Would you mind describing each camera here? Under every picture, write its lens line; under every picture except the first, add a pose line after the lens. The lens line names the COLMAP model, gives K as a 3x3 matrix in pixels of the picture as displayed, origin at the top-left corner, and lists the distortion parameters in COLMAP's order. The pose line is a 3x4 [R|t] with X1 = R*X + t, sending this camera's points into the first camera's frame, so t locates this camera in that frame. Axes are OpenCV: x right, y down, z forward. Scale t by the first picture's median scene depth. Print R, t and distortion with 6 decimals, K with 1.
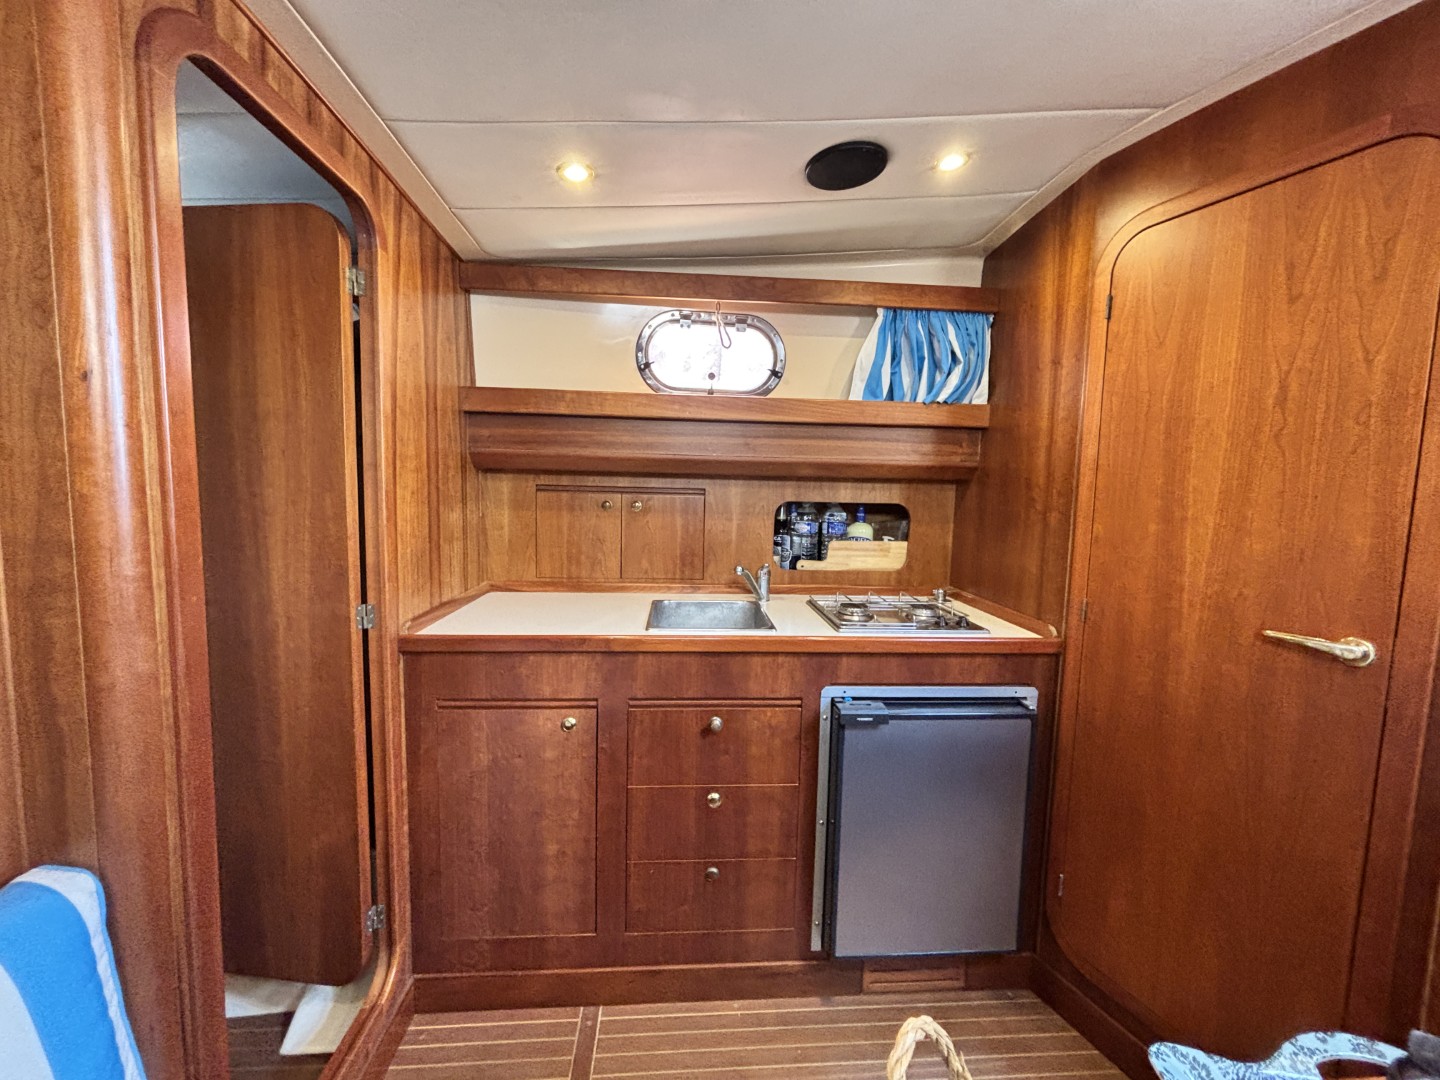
lens RADIAL K [[584.6, 0, 720.0], [0, 584.6, 540.0], [0, 0, 1]] dist [0.002267, 0.000259]
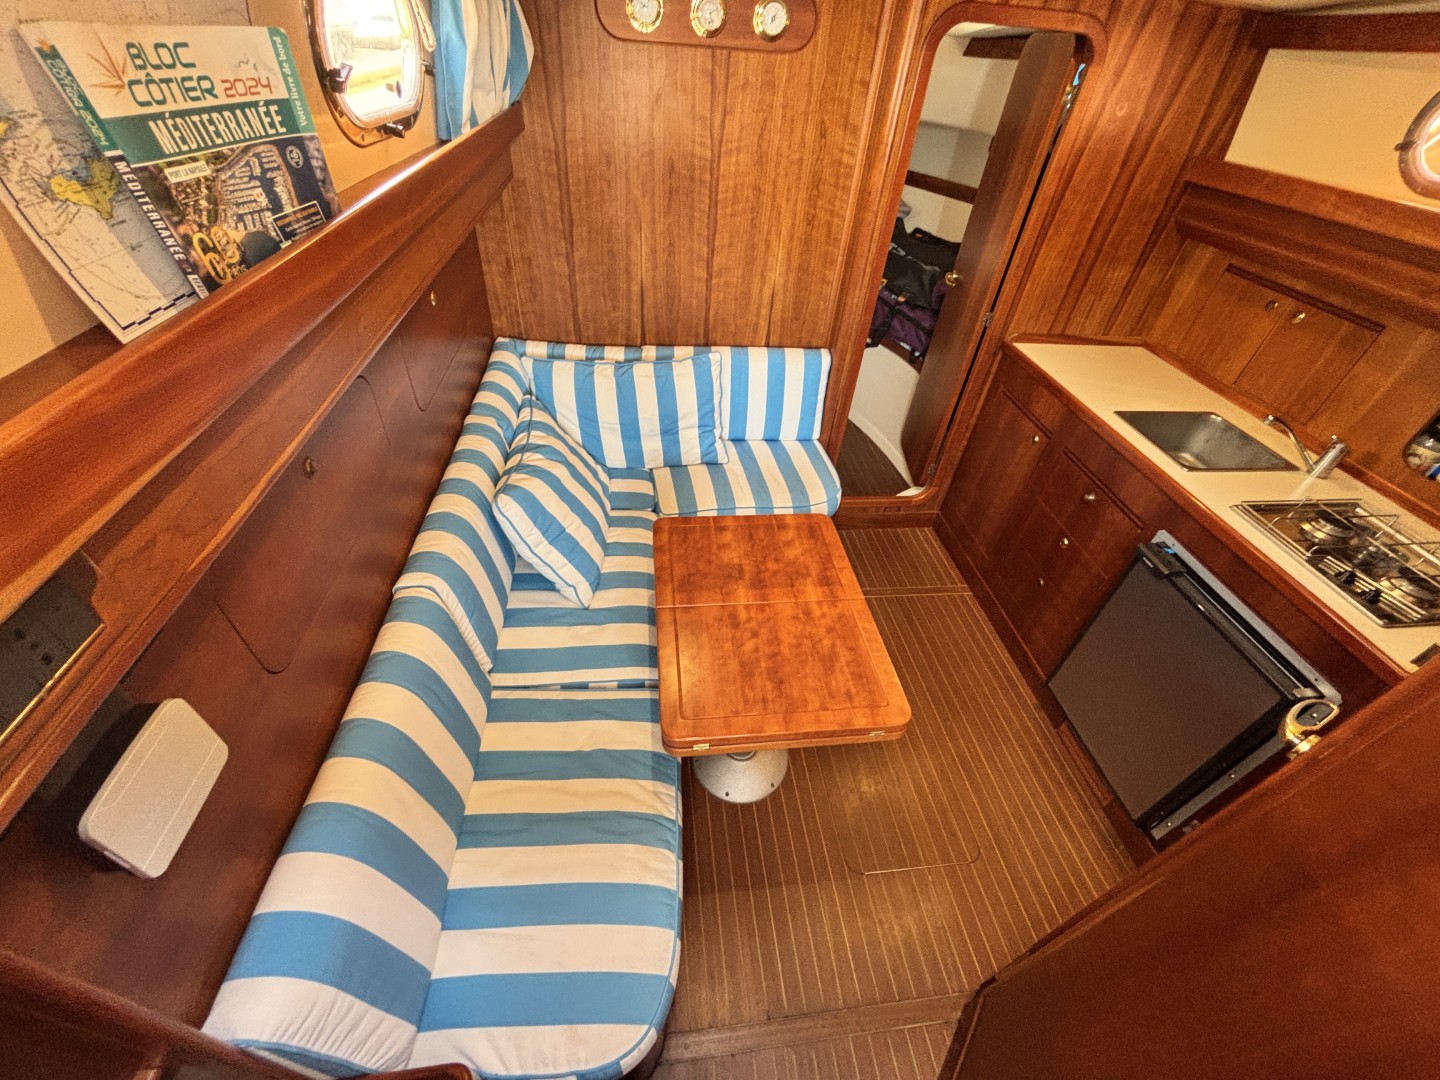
lens RADIAL K [[584.6, 0, 720.0], [0, 584.6, 540.0], [0, 0, 1]] dist [0.002267, 0.000259]
pose [[0.043496, 0.637816, -0.768960, 0.853819], [-0.162135, 0.763991, 0.624524, -0.247931], [0.985809, 0.097511, 0.136643, 0.004739]]
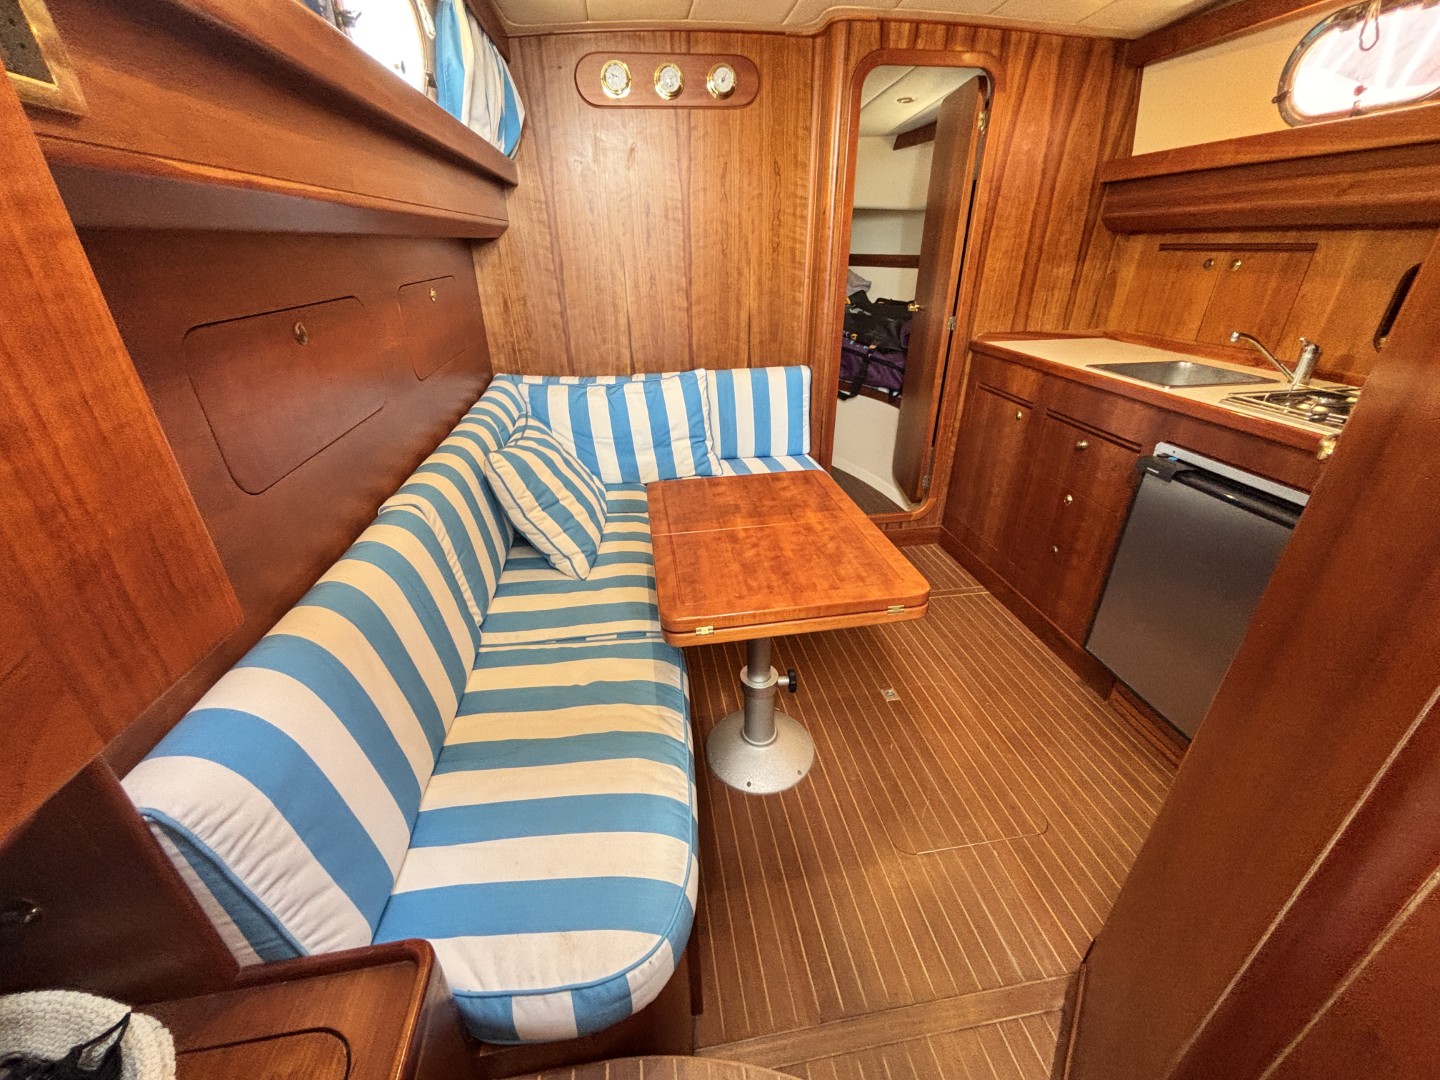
lens RADIAL K [[584.6, 0, 720.0], [0, 584.6, 540.0], [0, 0, 1]] dist [0.002267, 0.000259]
pose [[0.078007, 0.430384, -0.899269, 0.999295], [-0.080056, 0.901809, 0.424655, 0.011942], [0.993733, 0.038866, 0.104802, 0.047008]]
